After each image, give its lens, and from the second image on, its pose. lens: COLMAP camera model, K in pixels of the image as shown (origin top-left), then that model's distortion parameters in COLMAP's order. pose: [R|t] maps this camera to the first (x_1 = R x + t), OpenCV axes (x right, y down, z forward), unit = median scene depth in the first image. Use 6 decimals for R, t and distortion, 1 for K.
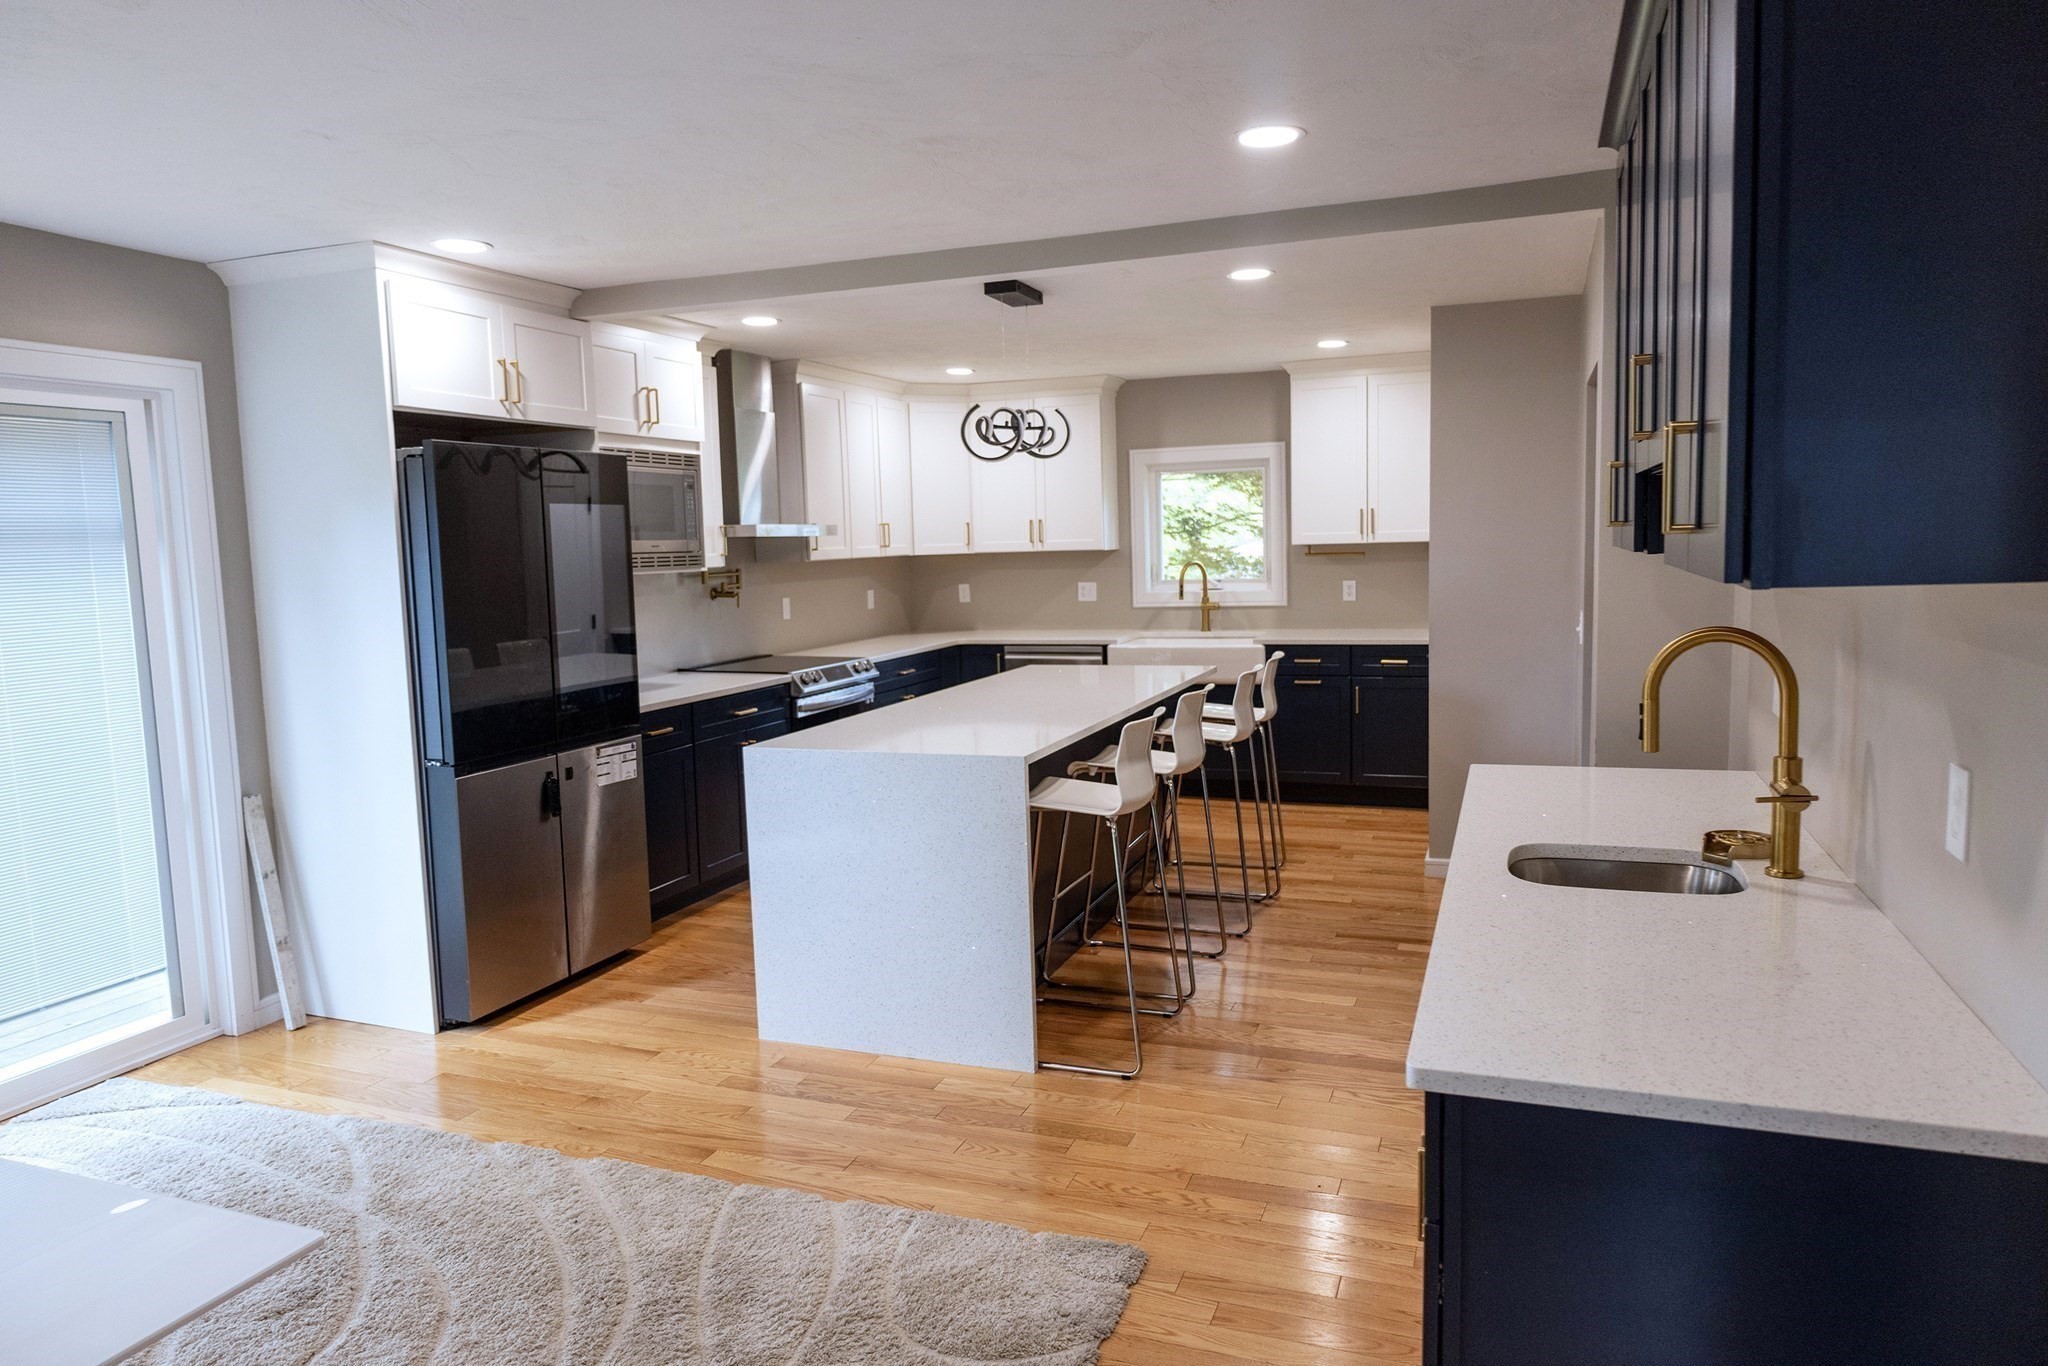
lens RADIAL K [[1347.4, 0, 1033.2], [0, 1347.4, 685.4], [0, 0, 1]] dist [0.004426, -0.005296]
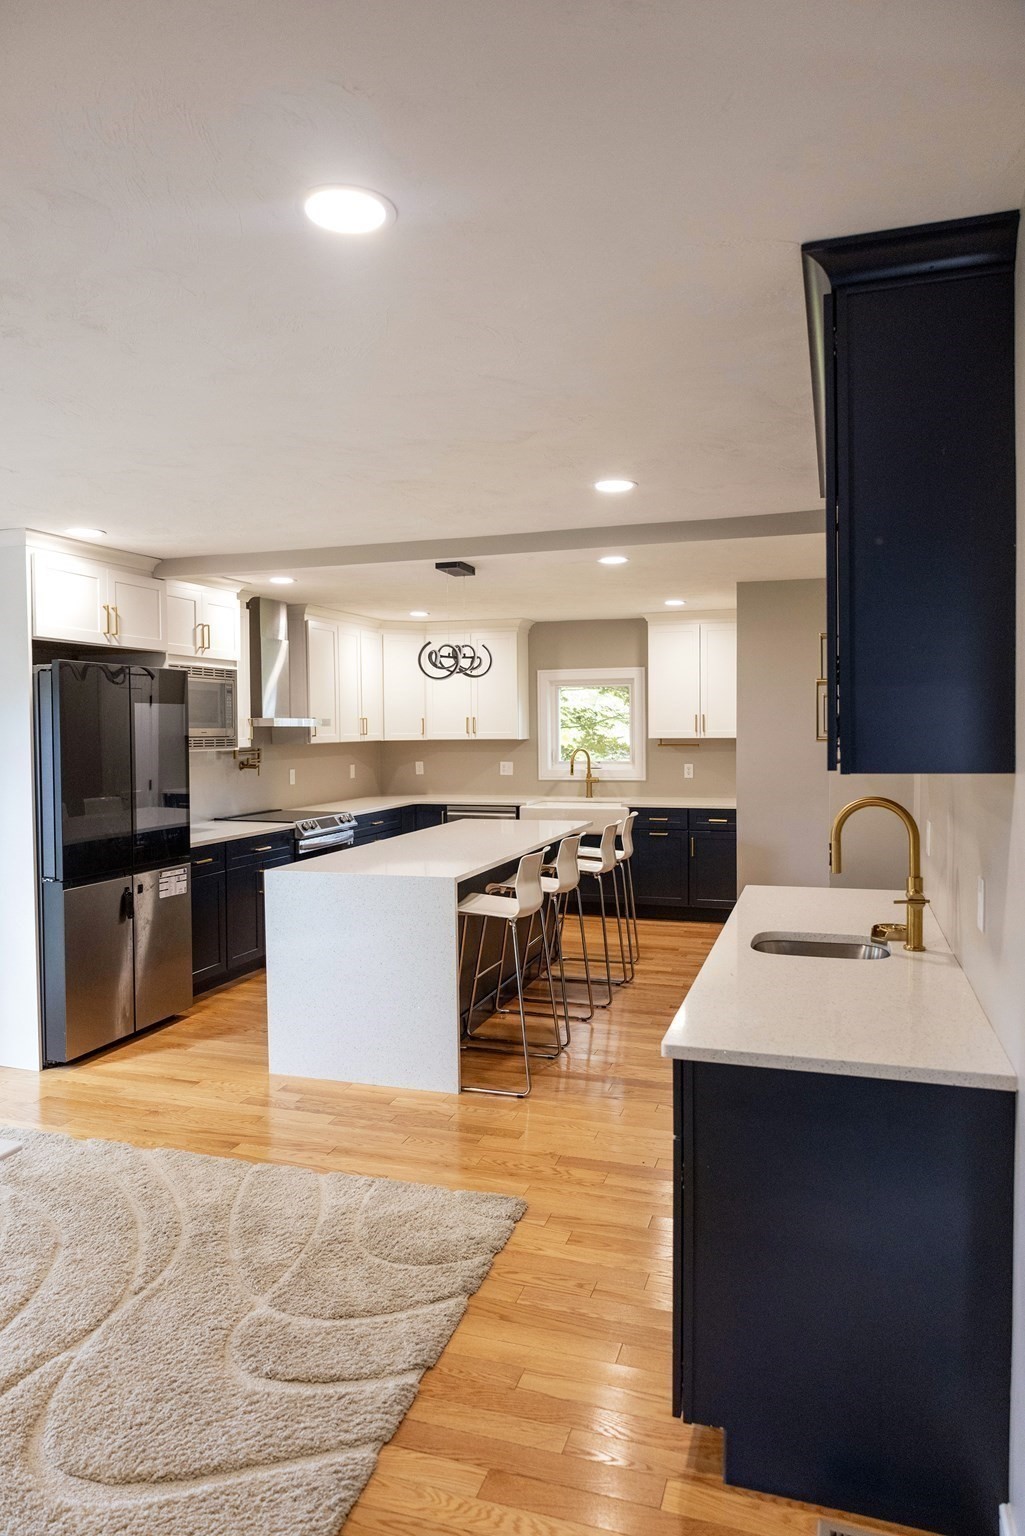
lens RADIAL K [[1010.6, 0, 521.0], [0, 1010.6, 766.3], [0, 0, 1]] dist [0.004426, -0.005296]
pose [[0.998760, 0.015967, 0.047153, 0.008305], [-0.012592, 0.997396, -0.071018, 0.005438], [-0.048164, 0.070336, 0.996360, -0.094412]]
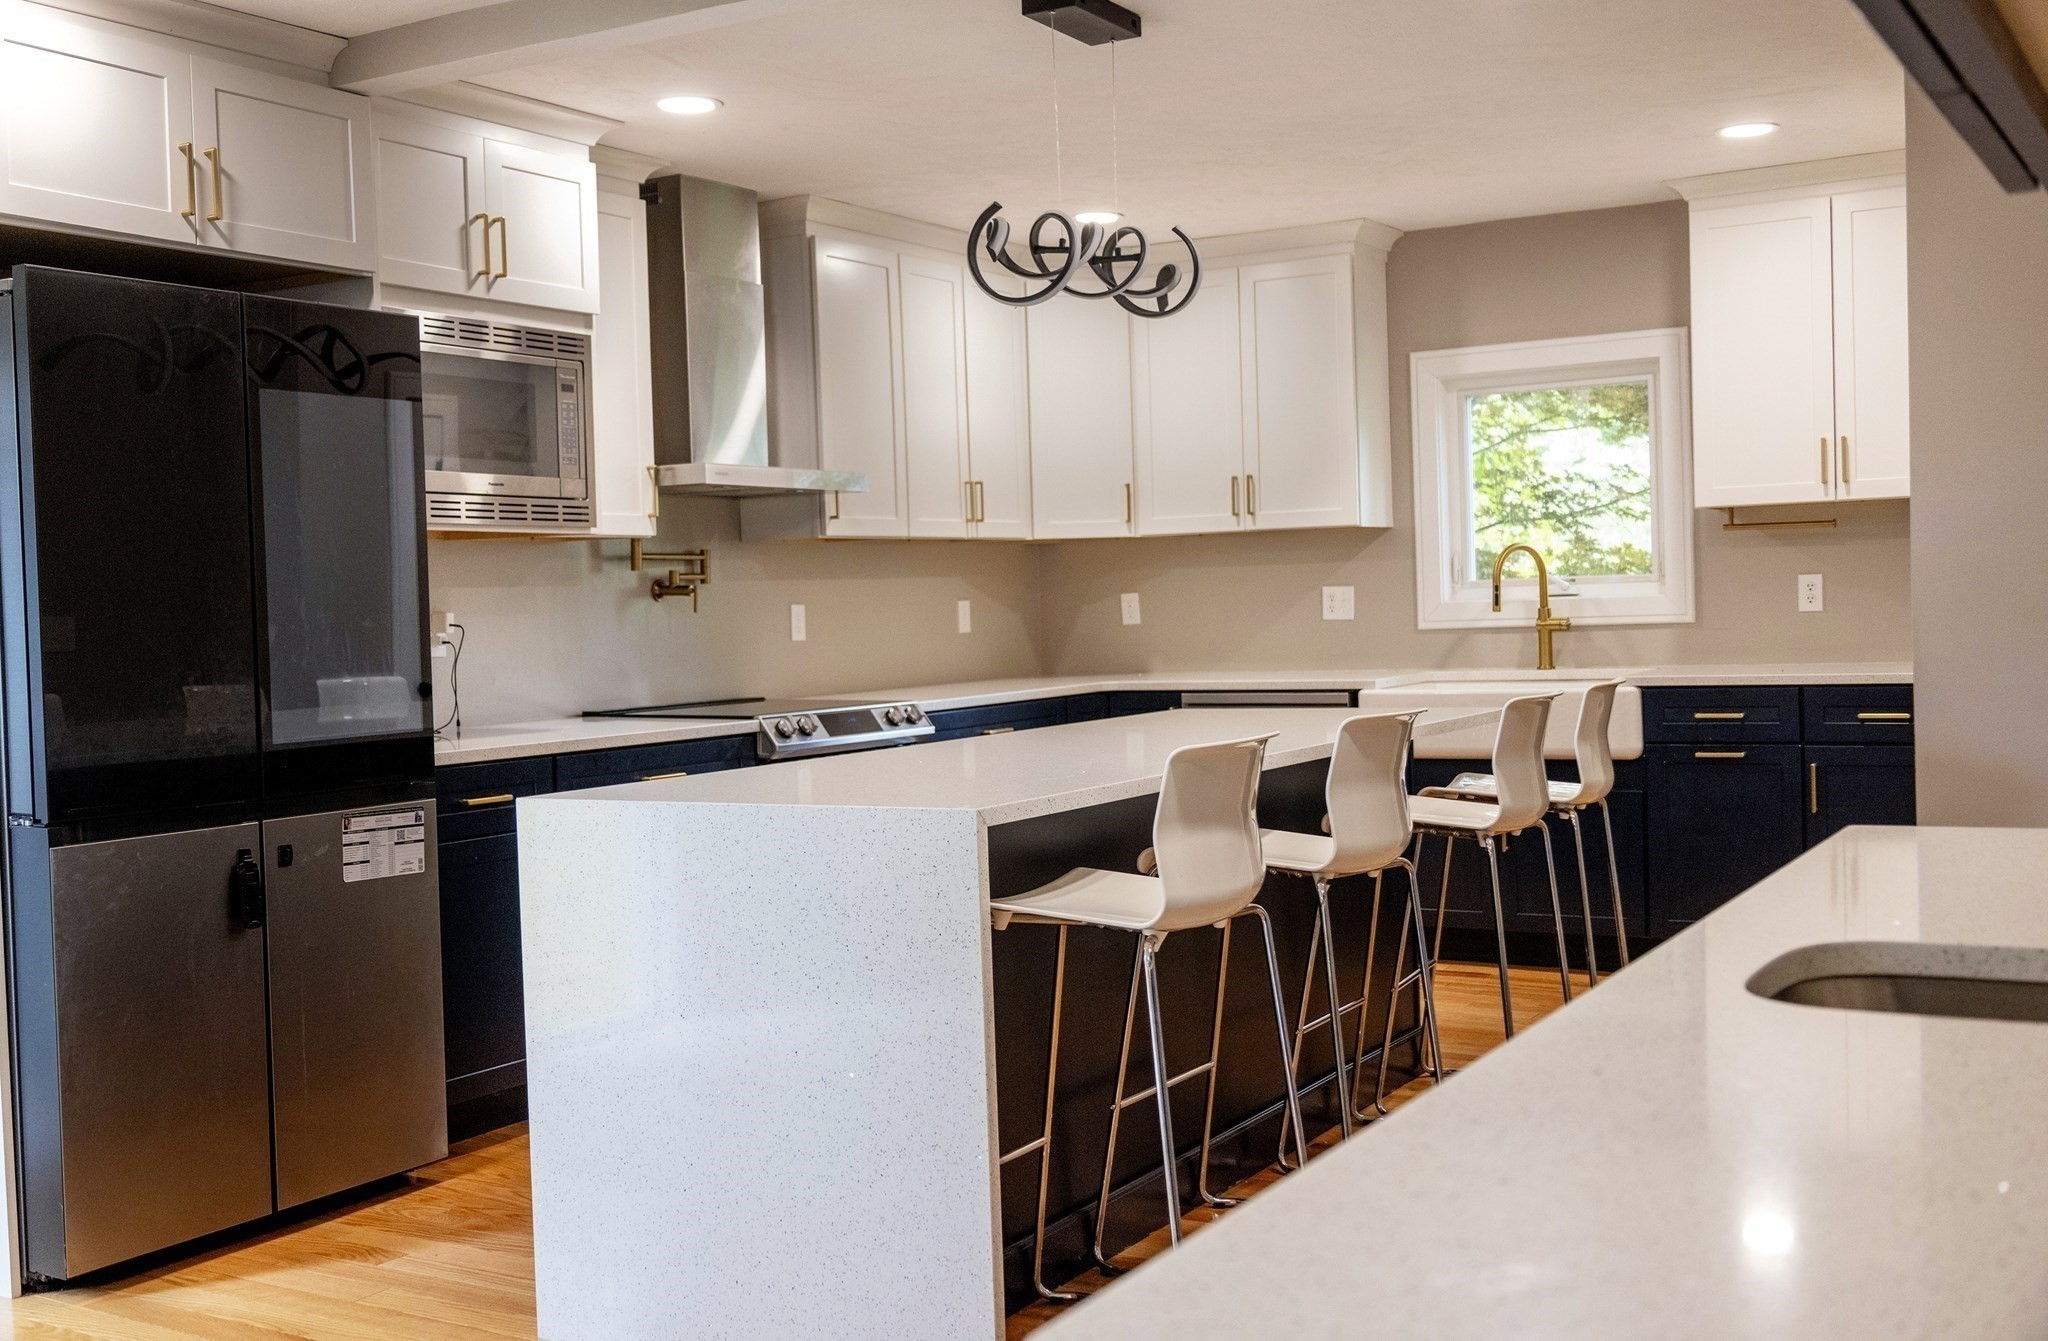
lens RADIAL K [[2183.7, 0, 1024.0], [0, 2183.7, 670.5], [0, 0, 1]] dist [0.007943, -0.006391]
pose [[0.983862, 0.002843, -0.178905, 0.118332], [-0.016024, 0.997256, -0.072277, 0.043417], [0.178209, 0.073977, 0.981208, 0.119387]]
